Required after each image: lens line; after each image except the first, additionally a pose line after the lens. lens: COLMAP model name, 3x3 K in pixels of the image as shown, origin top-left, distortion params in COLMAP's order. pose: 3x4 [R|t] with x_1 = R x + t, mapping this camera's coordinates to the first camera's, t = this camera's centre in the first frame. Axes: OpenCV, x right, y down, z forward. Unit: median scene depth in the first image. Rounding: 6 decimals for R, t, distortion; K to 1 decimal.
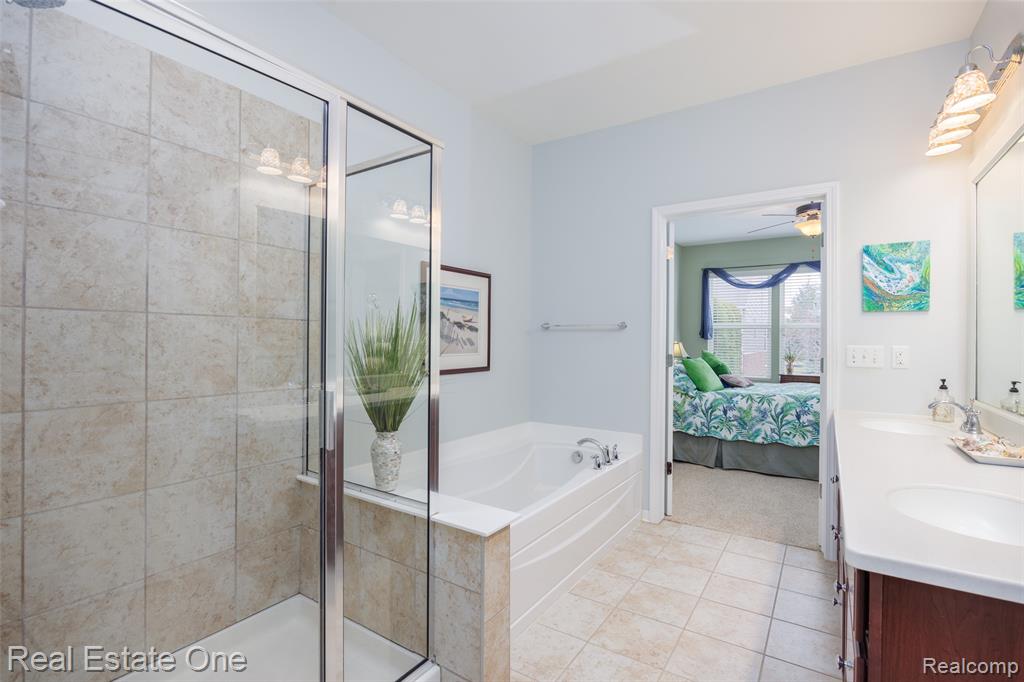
lens RADIAL K [[481.8, 0, 514.4], [0, 481.8, 342.3], [0, 0, 1]] dist [-0.015672, 0.002281]
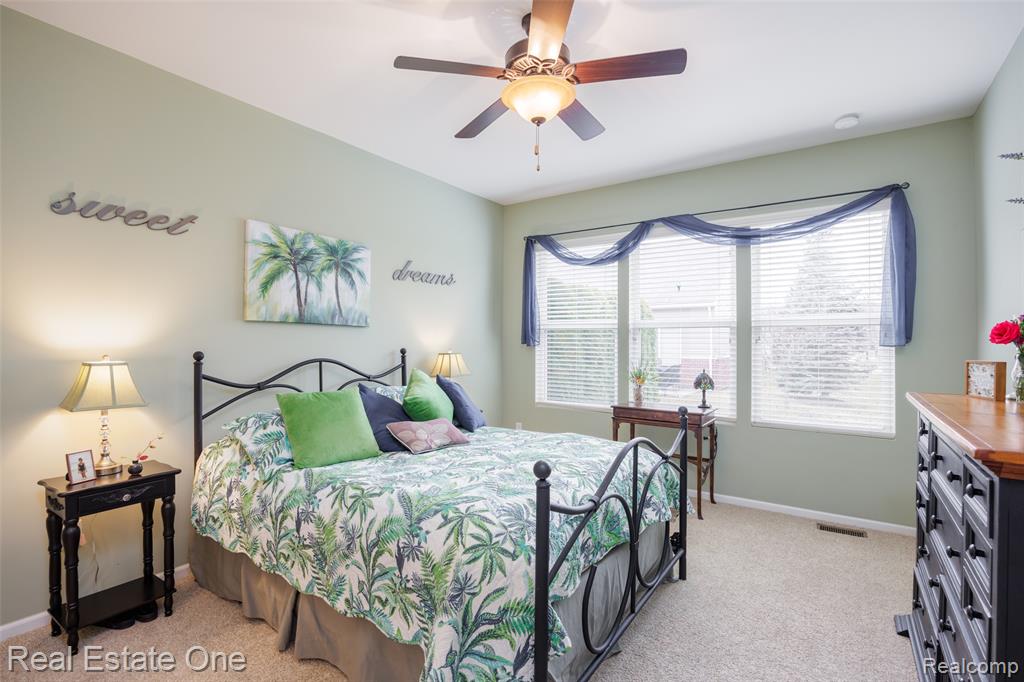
lens RADIAL K [[481.8, 0, 510.6], [0, 481.8, 341.7], [0, 0, 1]] dist [-0.015672, 0.002281]
pose [[0.999650, -0.005678, -0.025823, 0.642447], [0.005494, 0.999959, -0.007166, -0.012897], [0.025862, 0.007022, 0.999641, 0.580275]]
